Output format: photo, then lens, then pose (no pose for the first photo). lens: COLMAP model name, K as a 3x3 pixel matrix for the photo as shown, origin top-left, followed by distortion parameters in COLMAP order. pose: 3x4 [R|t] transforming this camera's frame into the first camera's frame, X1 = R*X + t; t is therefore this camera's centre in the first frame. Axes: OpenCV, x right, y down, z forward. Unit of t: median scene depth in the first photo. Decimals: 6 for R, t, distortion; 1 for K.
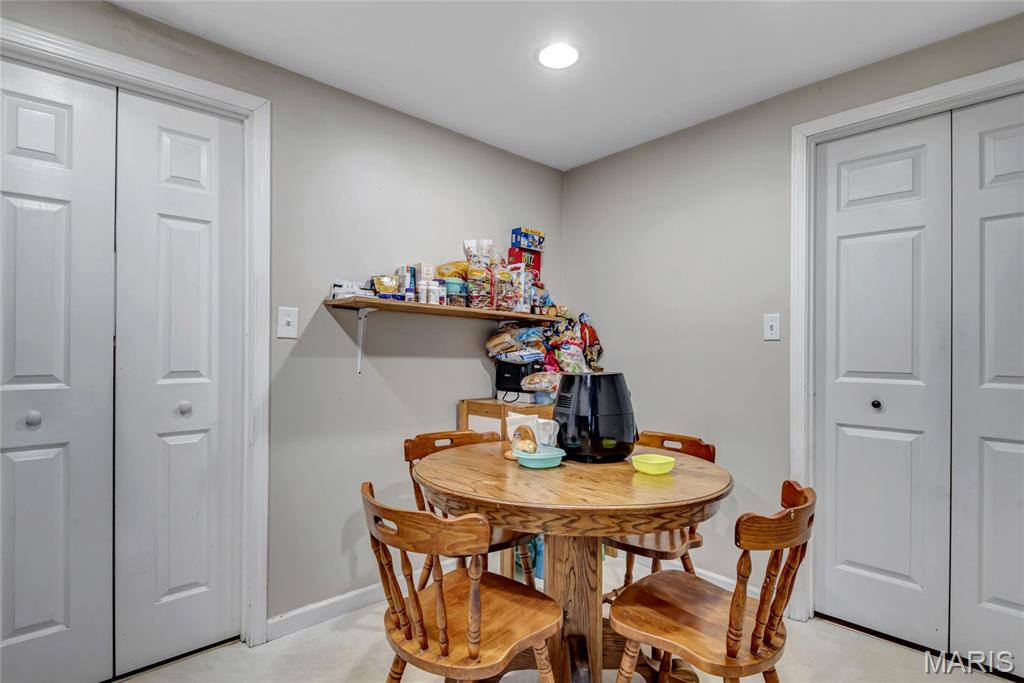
lens RADIAL K [[522.5, 0, 515.5], [0, 522.5, 345.9], [0, 0, 1]] dist [0.029309, -0.027343]
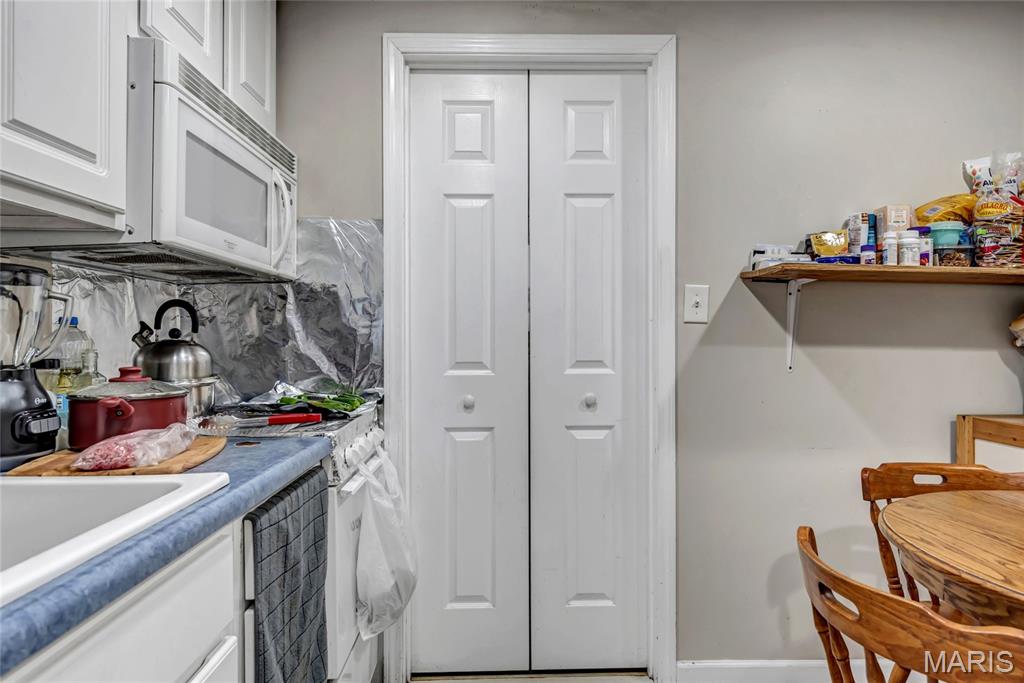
lens RADIAL K [[604.9, 0, 512.0], [0, 604.9, 341.5], [0, 0, 1]] dist [0.033660, -0.028472]
pose [[0.757695, -0.001086, -0.652607, -0.037328], [0.010385, 0.999892, 0.010394, 0.001798], [0.652526, -0.014652, 0.757625, 0.102724]]
